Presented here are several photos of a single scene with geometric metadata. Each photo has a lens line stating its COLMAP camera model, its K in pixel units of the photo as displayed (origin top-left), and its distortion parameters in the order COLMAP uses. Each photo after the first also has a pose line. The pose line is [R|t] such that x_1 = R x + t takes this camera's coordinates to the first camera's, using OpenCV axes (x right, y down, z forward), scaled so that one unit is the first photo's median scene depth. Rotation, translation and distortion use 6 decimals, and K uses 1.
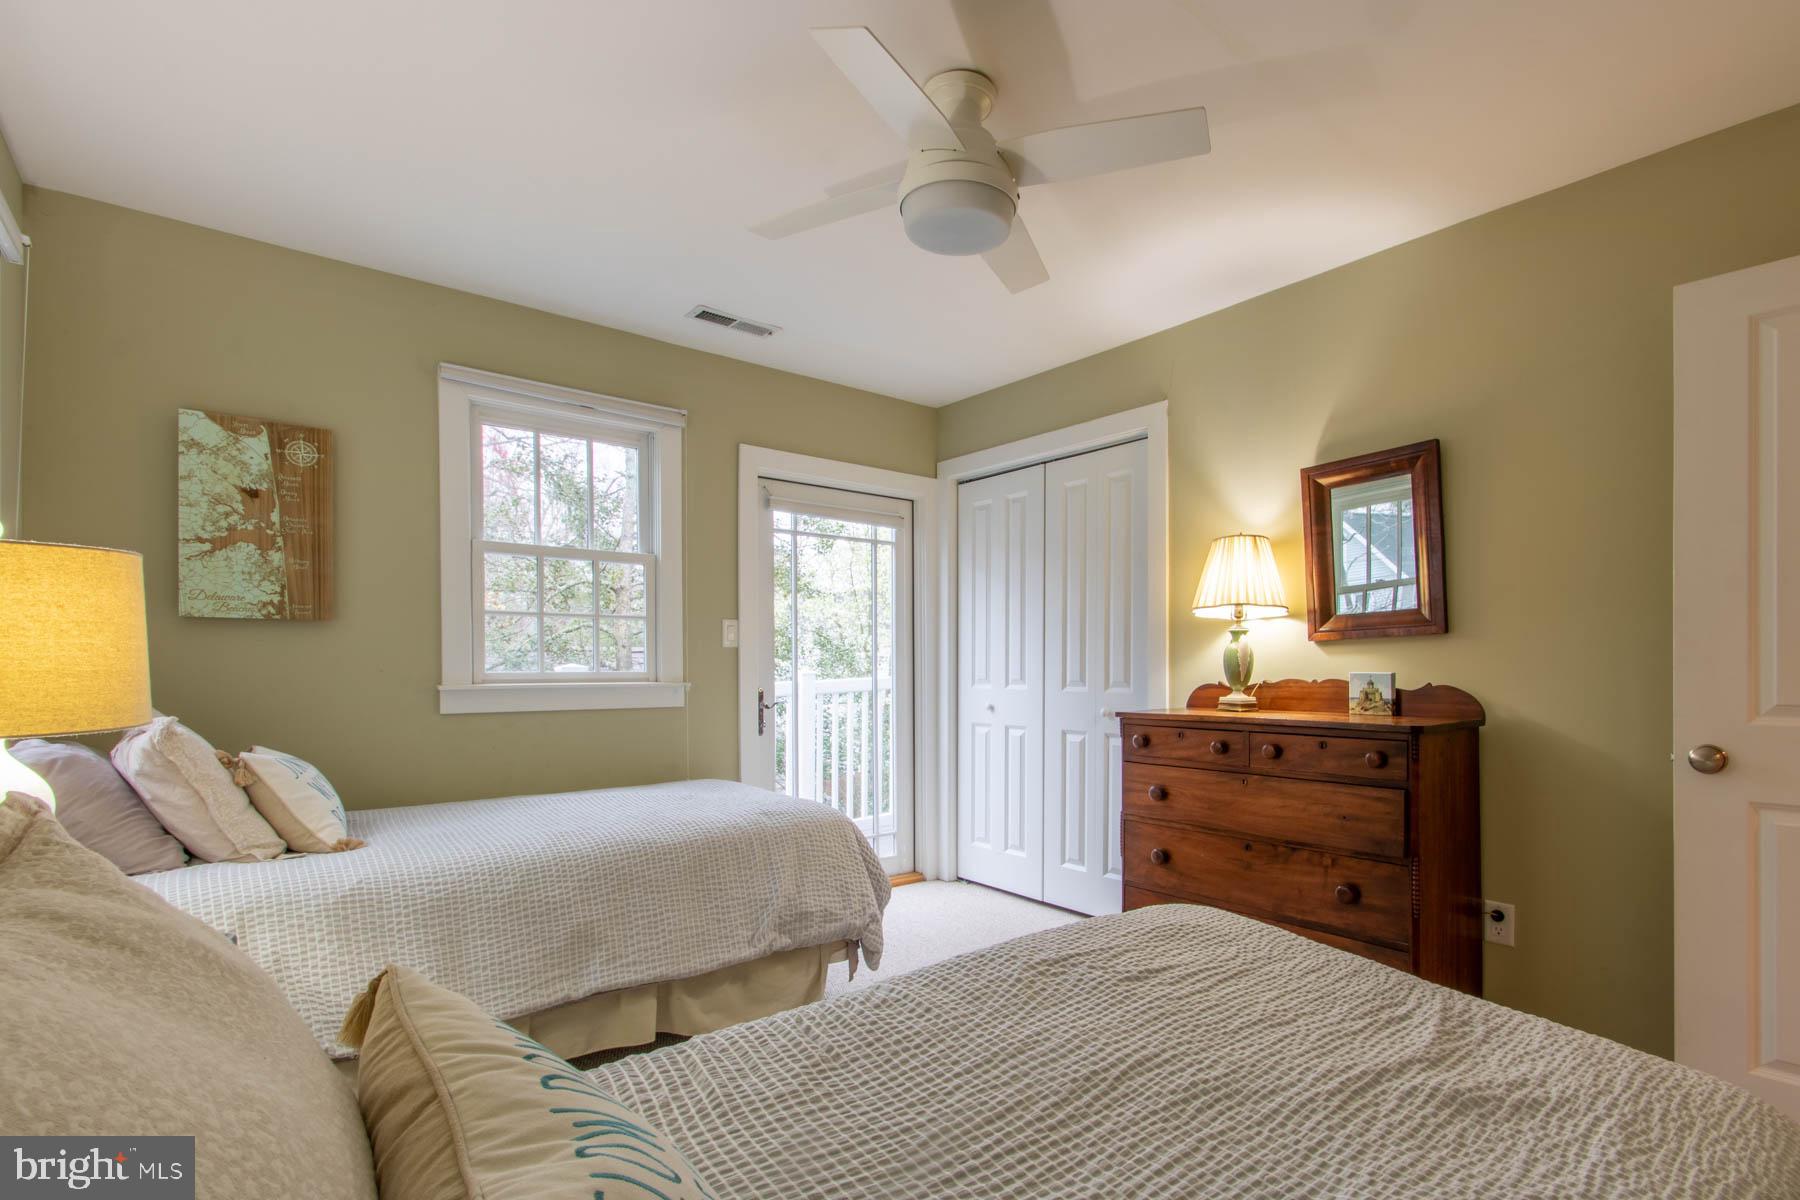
lens RADIAL K [[866.4, 0, 944.0], [0, 866.4, 664.6], [0, 0, 1]] dist [0.000851, 0.000161]
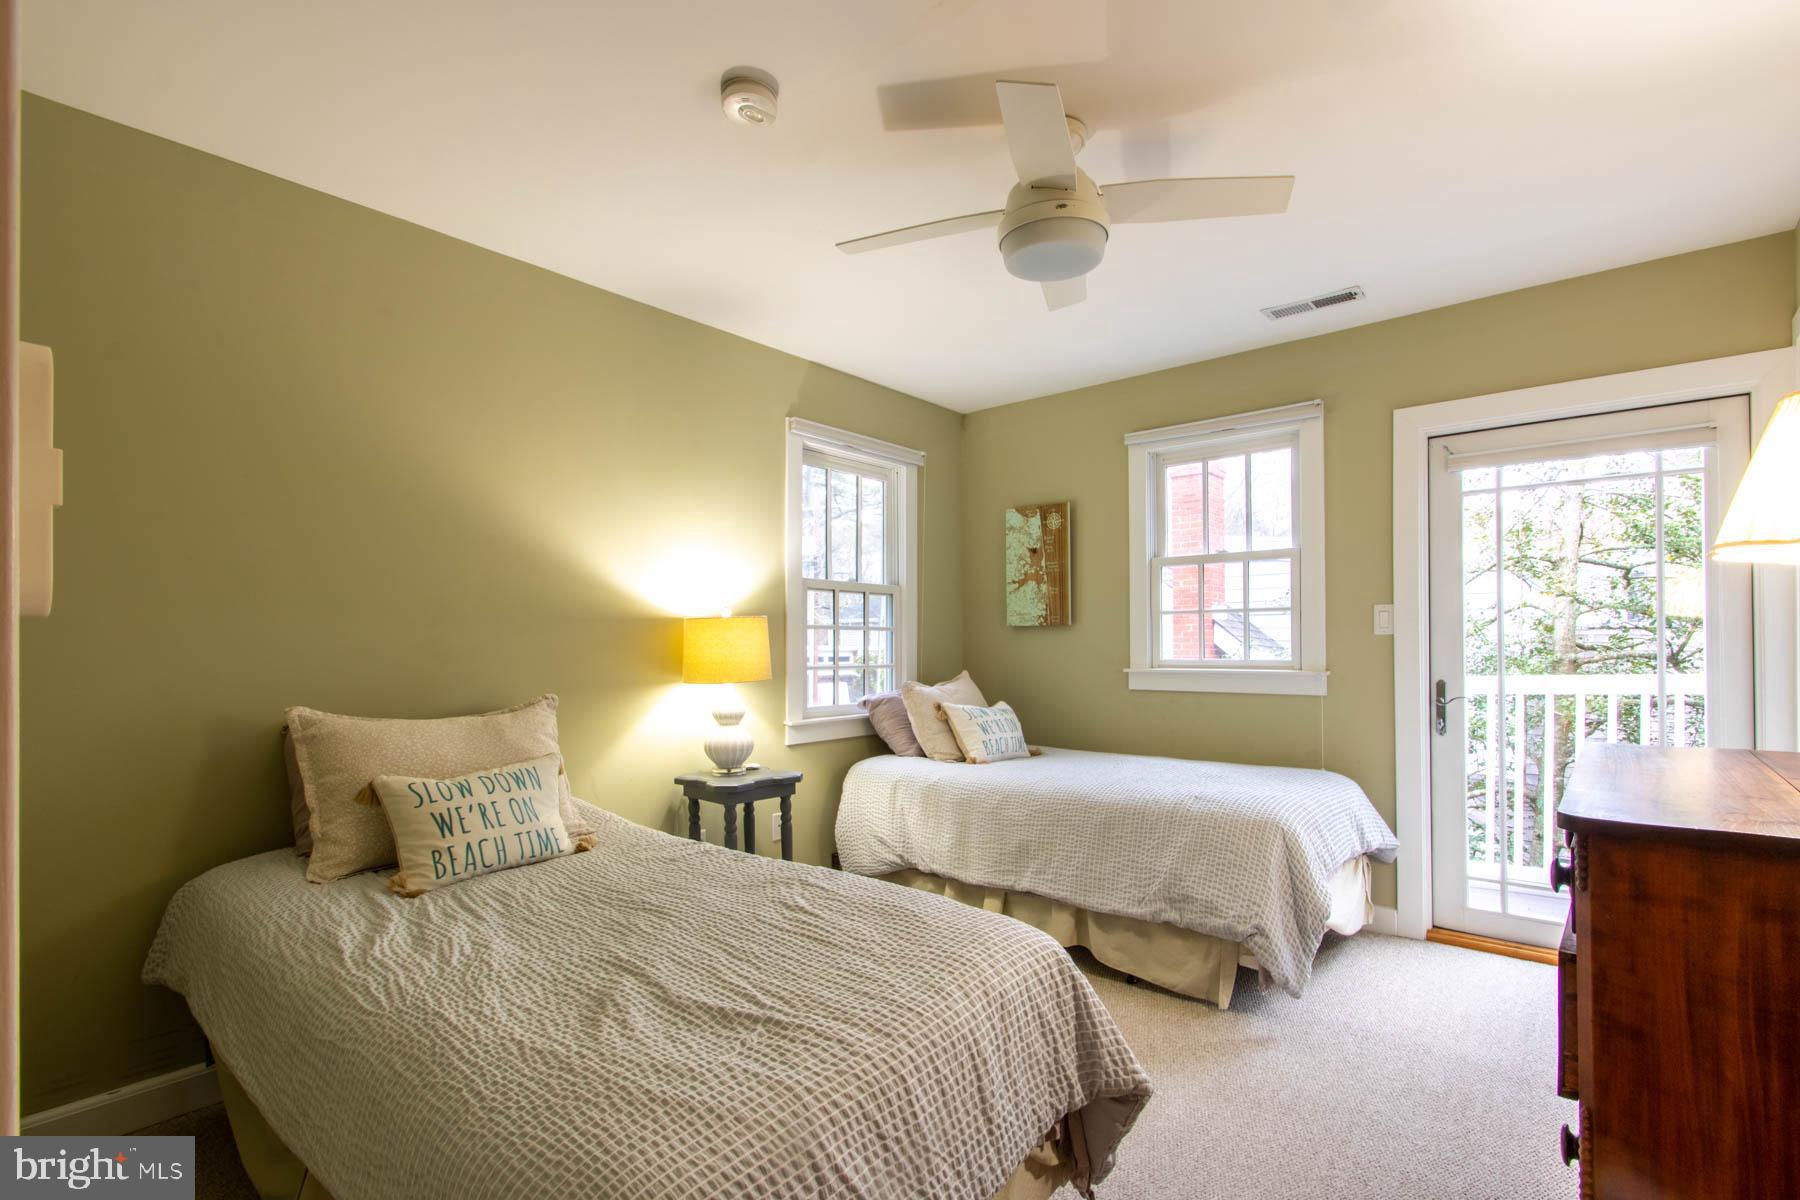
lens RADIAL K [[838.1, 0, 899.1], [0, 838.1, 636.2], [0, 0, 1]] dist [0.002551, 0.000137]
pose [[0.172246, -0.010689, -0.984996, 0.742496], [0.008706, 0.999919, -0.009328, -0.020049], [0.985015, -0.006969, 0.172325, 0.460867]]
